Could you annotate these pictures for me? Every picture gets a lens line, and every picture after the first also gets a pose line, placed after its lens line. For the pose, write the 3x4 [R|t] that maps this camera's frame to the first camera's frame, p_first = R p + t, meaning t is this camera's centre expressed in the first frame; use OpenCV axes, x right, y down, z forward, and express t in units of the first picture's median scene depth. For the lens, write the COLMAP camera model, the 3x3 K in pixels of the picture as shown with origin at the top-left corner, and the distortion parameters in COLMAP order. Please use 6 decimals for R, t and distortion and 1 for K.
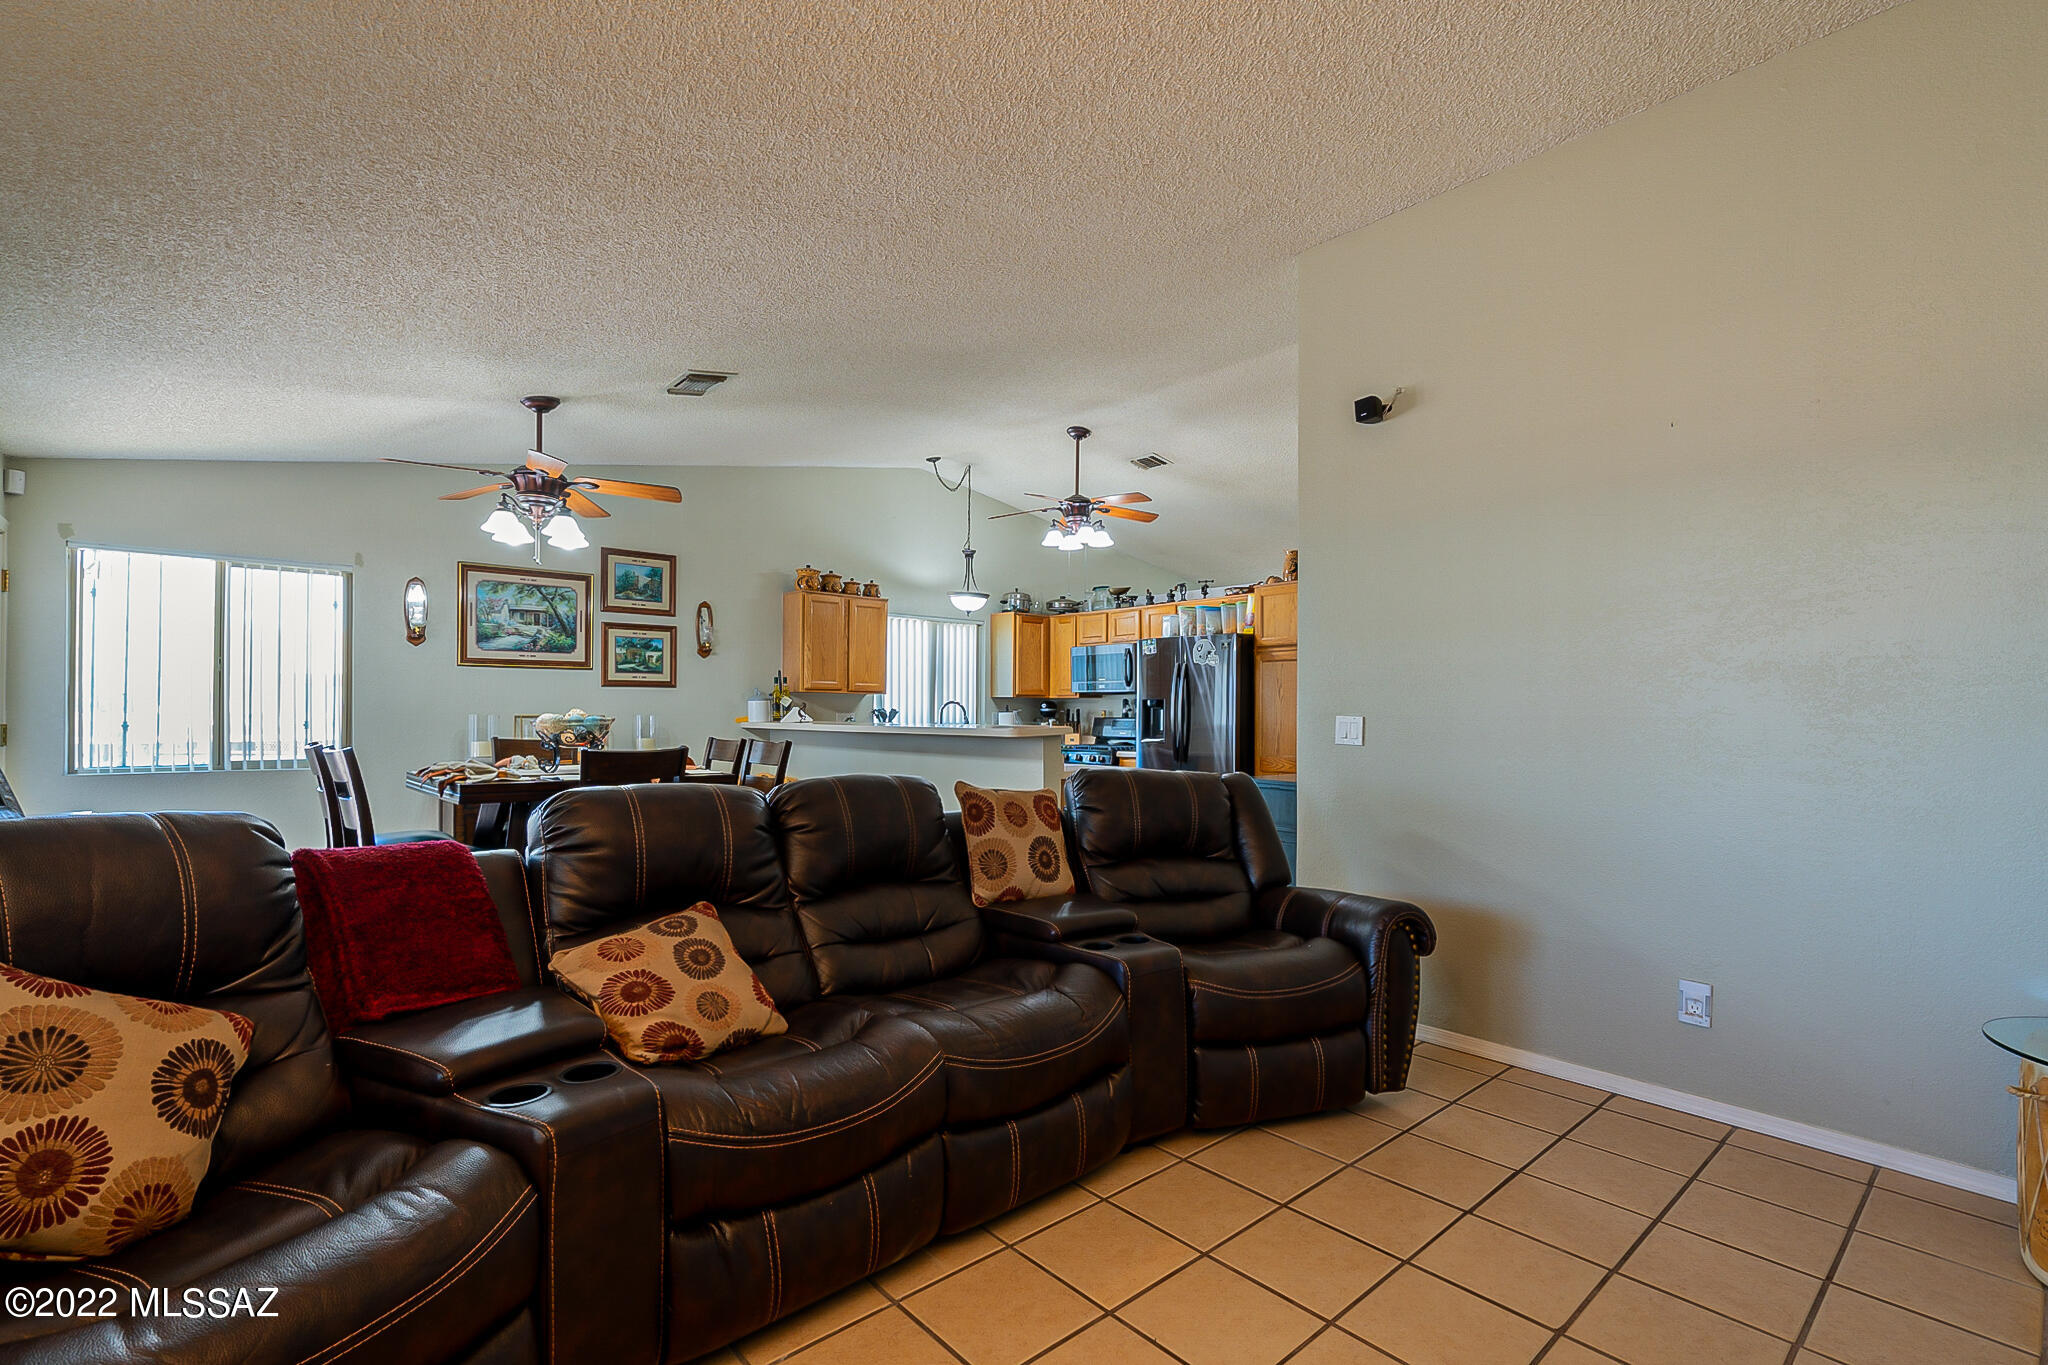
lens RADIAL K [[918.8, 0, 1047.5], [0, 918.8, 706.4], [0, 0, 1]] dist [-0.008177, 0.006052]
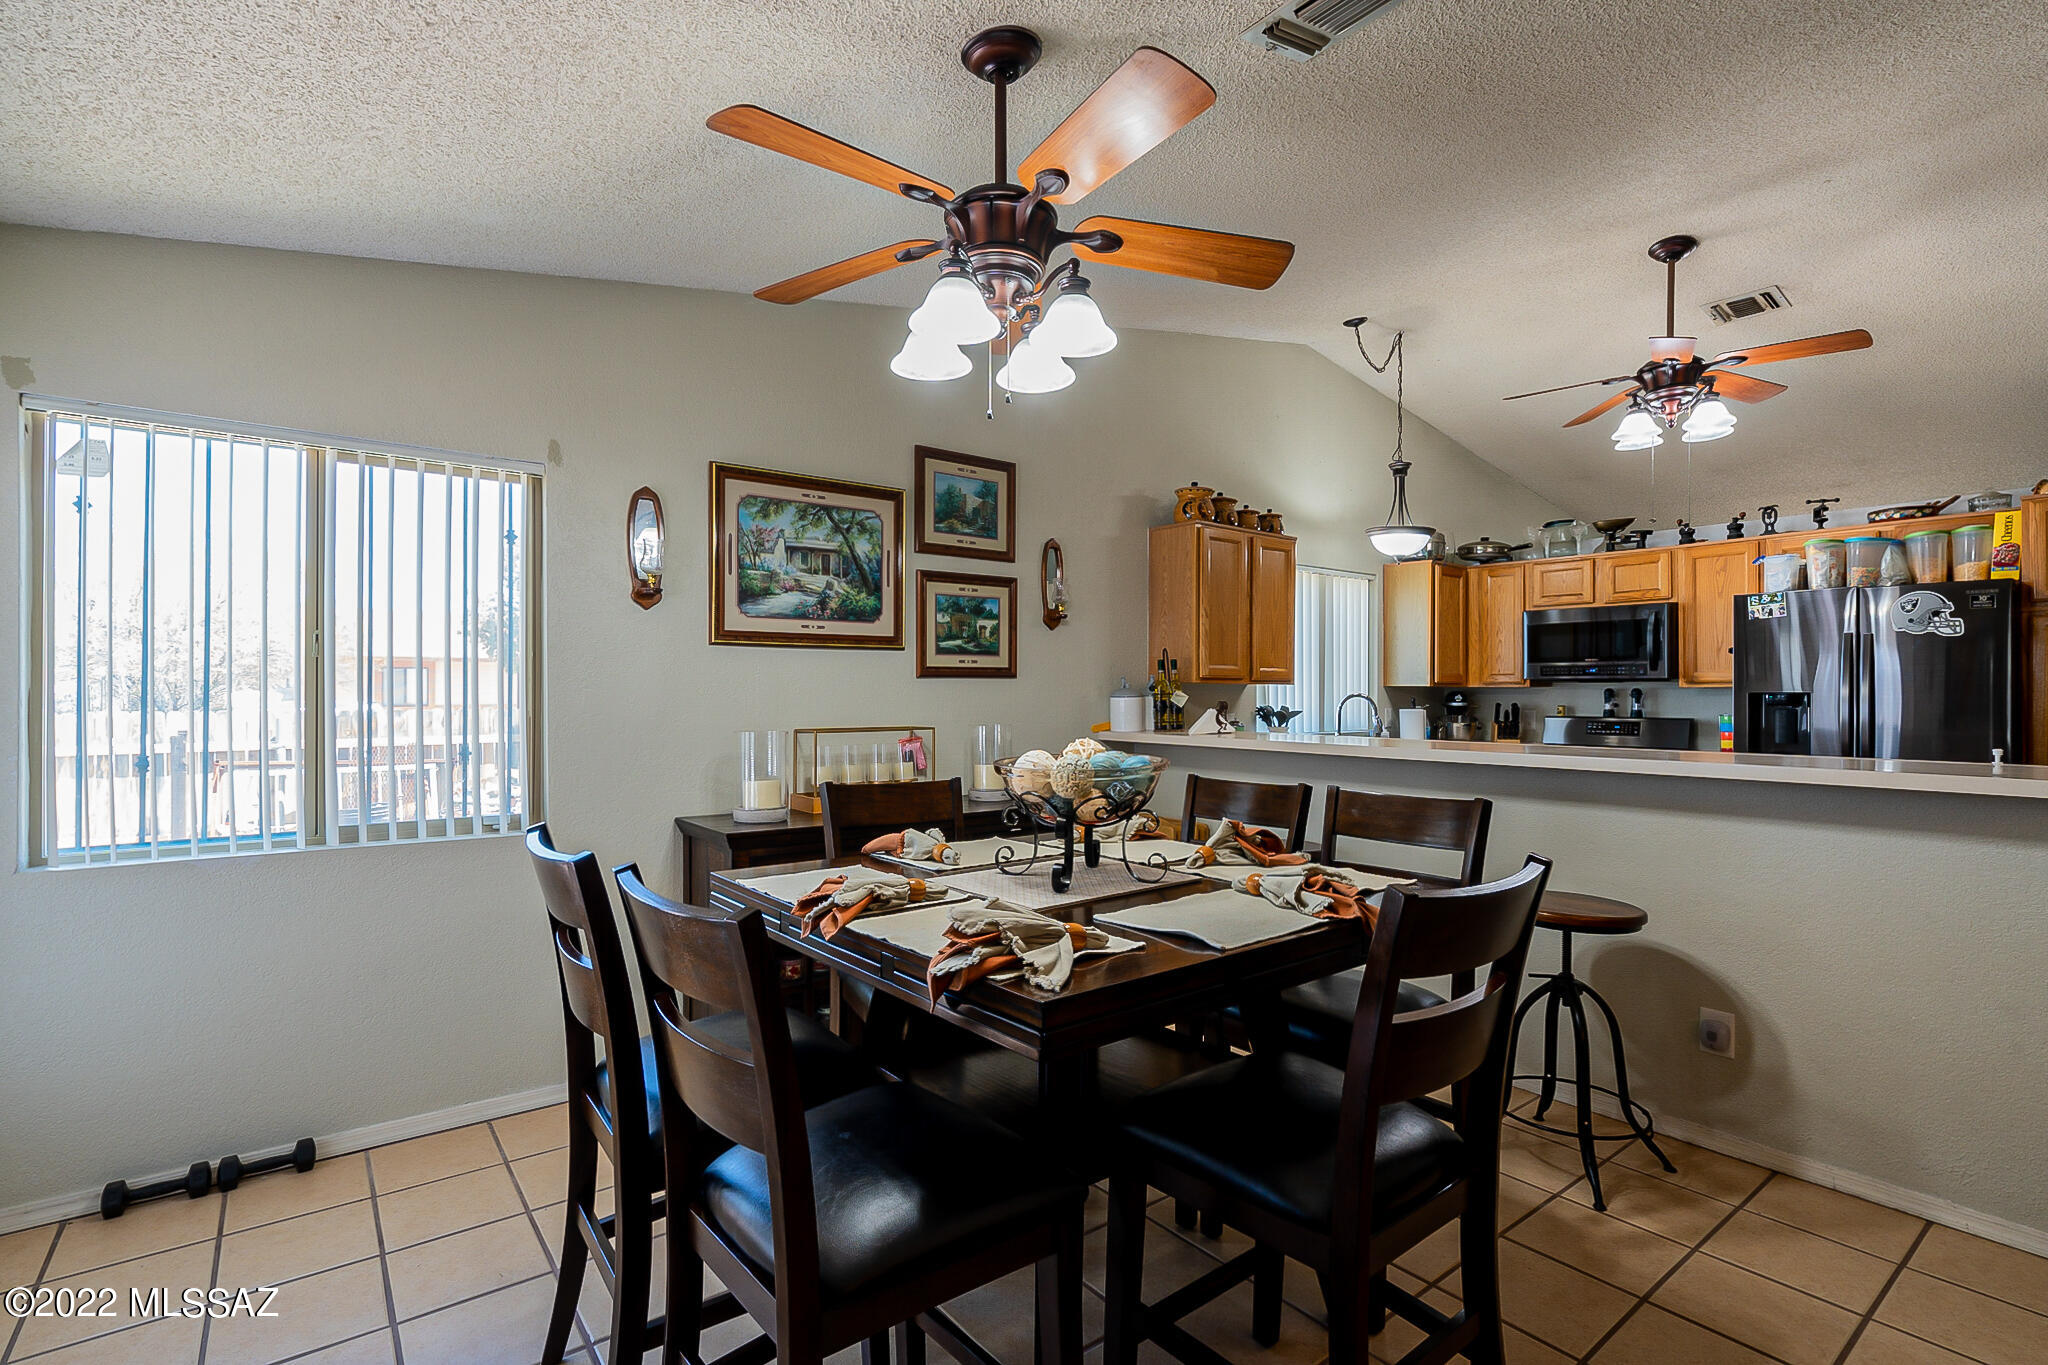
lens RADIAL K [[918.8, 0, 1040.9], [0, 918.8, 691.5], [0, 0, 1]] dist [-0.008177, 0.006052]
pose [[0.995879, -0.004012, -0.090602, -0.310734], [0.004552, 0.999973, 0.005761, -0.013865], [0.090577, -0.006150, 0.995870, 0.361549]]
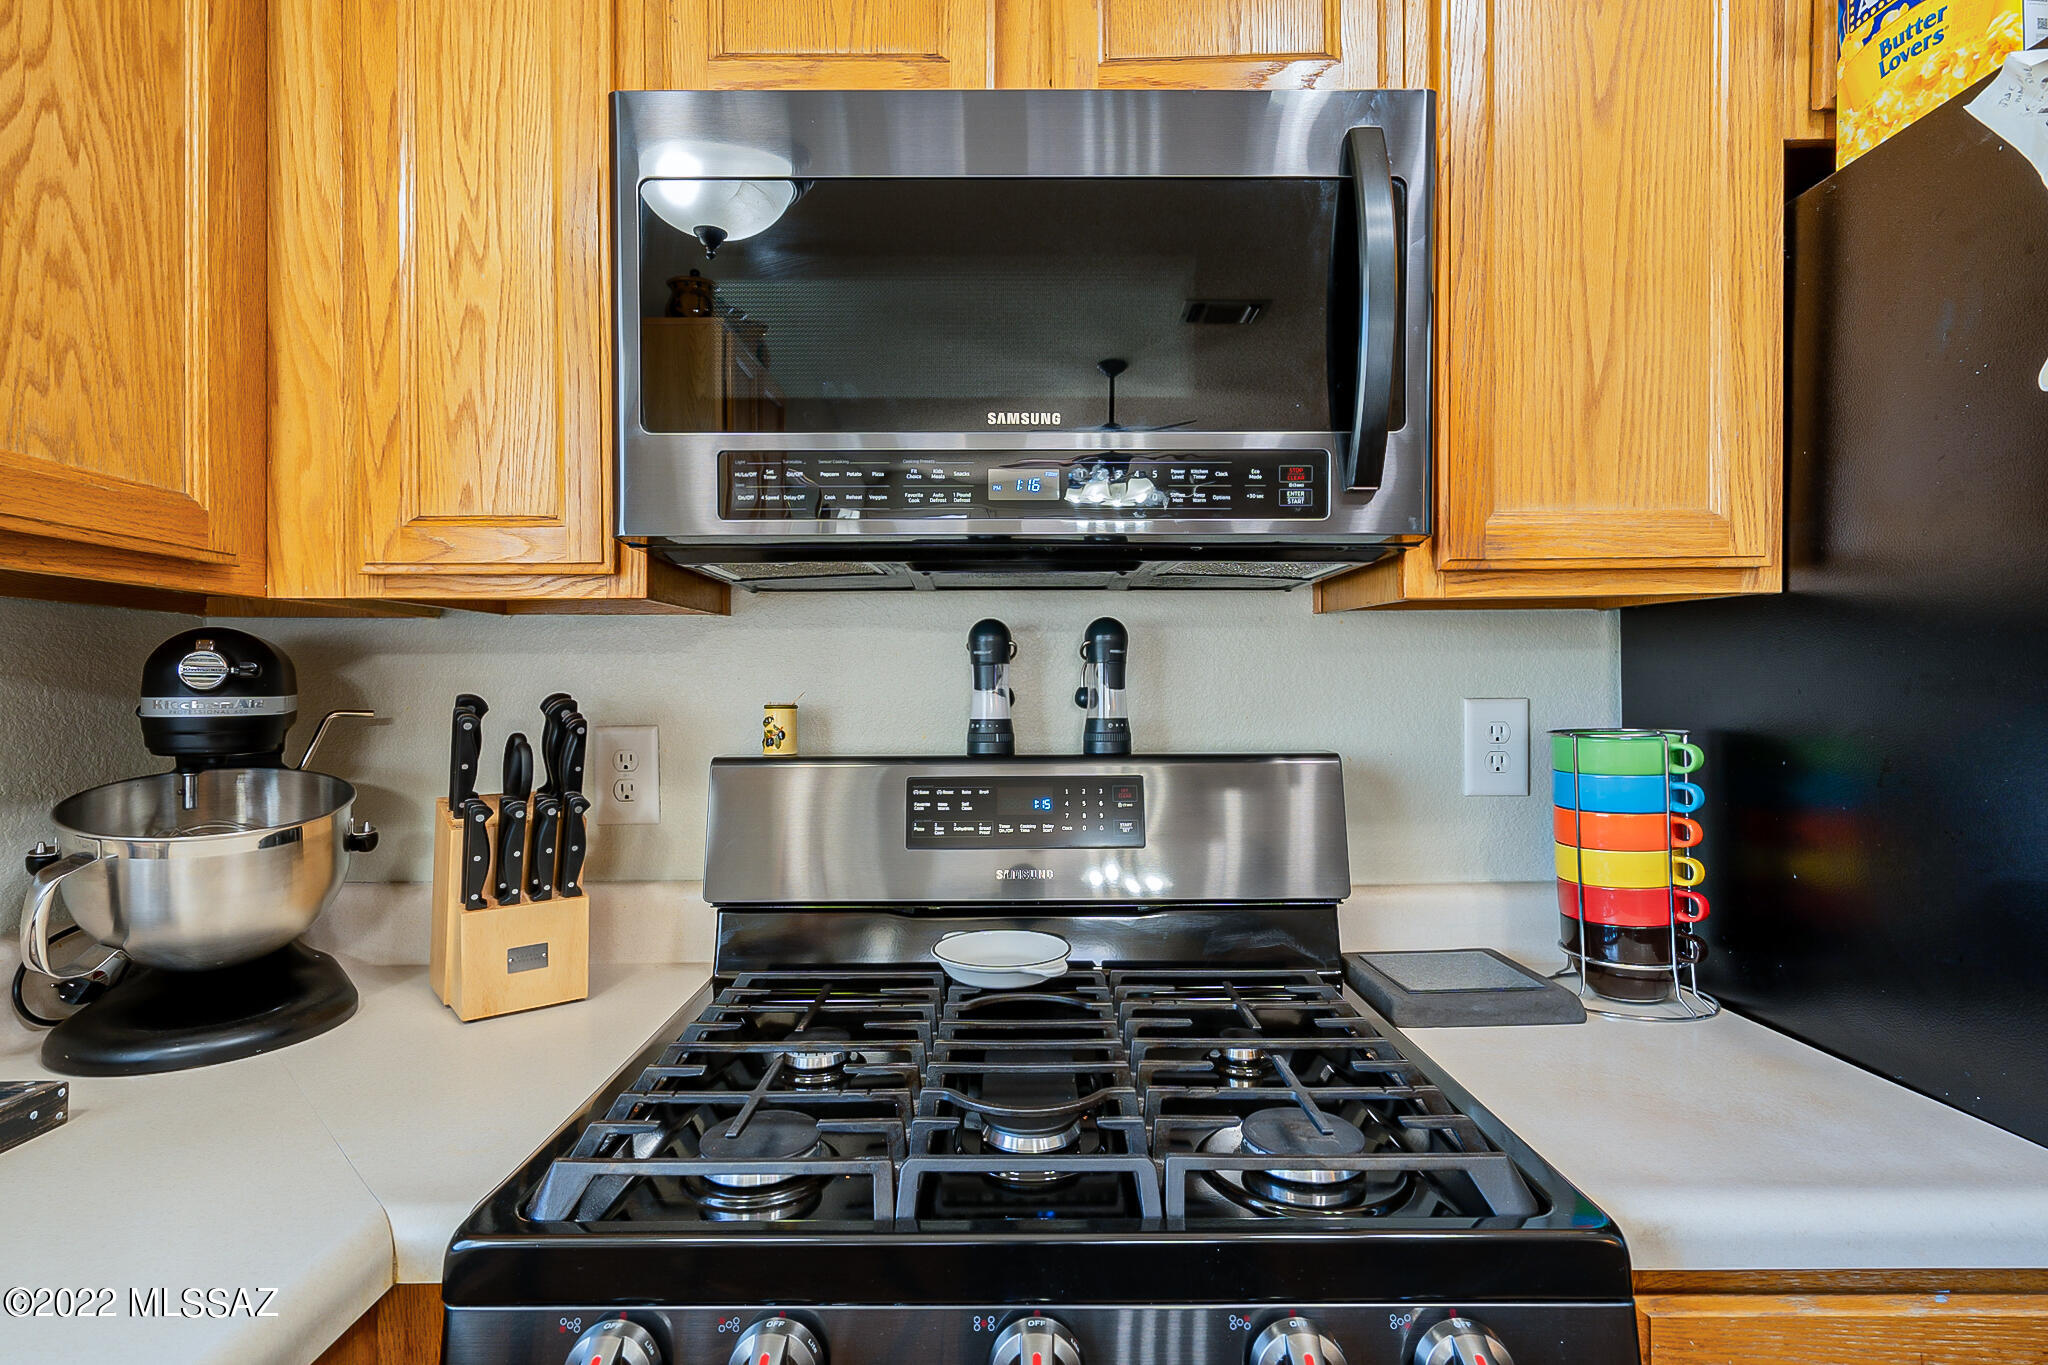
lens RADIAL K [[991.4, 0, 1005.9], [0, 991.4, 692.9], [0, 0, 1]] dist [-0.004661, -0.000071]
pose [[0.672216, -0.011157, 0.740271, -0.031569], [0.004372, 0.999929, 0.011100, 0.001571], [-0.740342, -0.004225, 0.672217, 1.058920]]
